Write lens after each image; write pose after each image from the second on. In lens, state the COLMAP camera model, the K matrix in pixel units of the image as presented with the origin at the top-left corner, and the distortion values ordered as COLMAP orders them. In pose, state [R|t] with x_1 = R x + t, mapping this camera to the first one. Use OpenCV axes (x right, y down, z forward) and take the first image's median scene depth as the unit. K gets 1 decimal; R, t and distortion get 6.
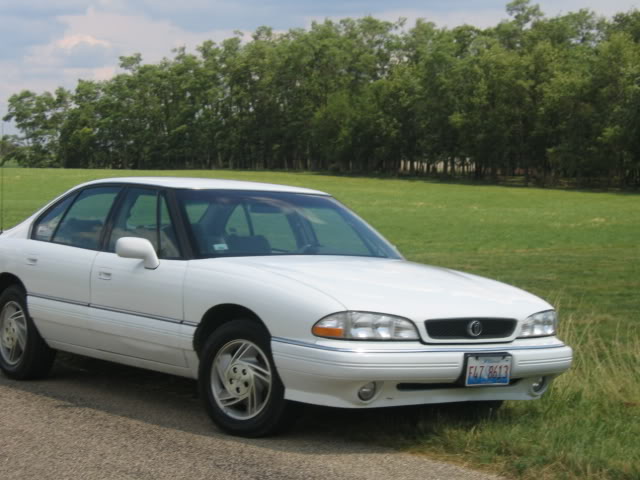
lens RADIAL K [[1606.5, 0, 320.0], [0, 1606.5, 240.0], [0, 0, 1]] dist [-0.033293, 0.016887]
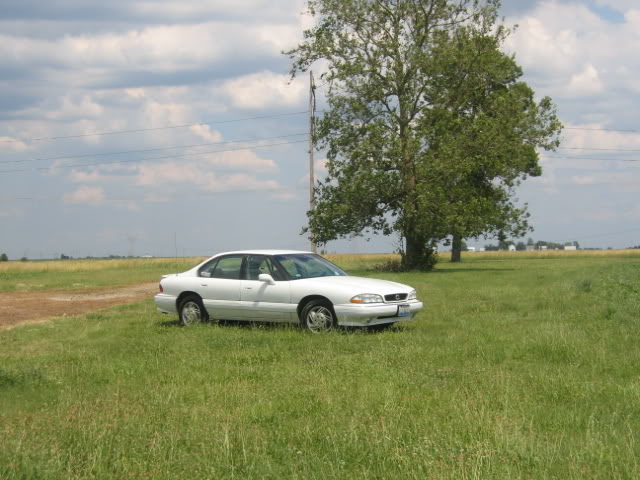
lens RADIAL K [[1141.9, 0, 320.0], [0, 1141.9, 240.0], [0, 0, 1]] dist [-0.127652, 0.209119]
pose [[0.964339, -0.054228, 0.259056, -0.587976], [0.058551, 0.998244, -0.008992, -0.040700], [-0.258114, 0.023839, 0.965820, -1.020175]]
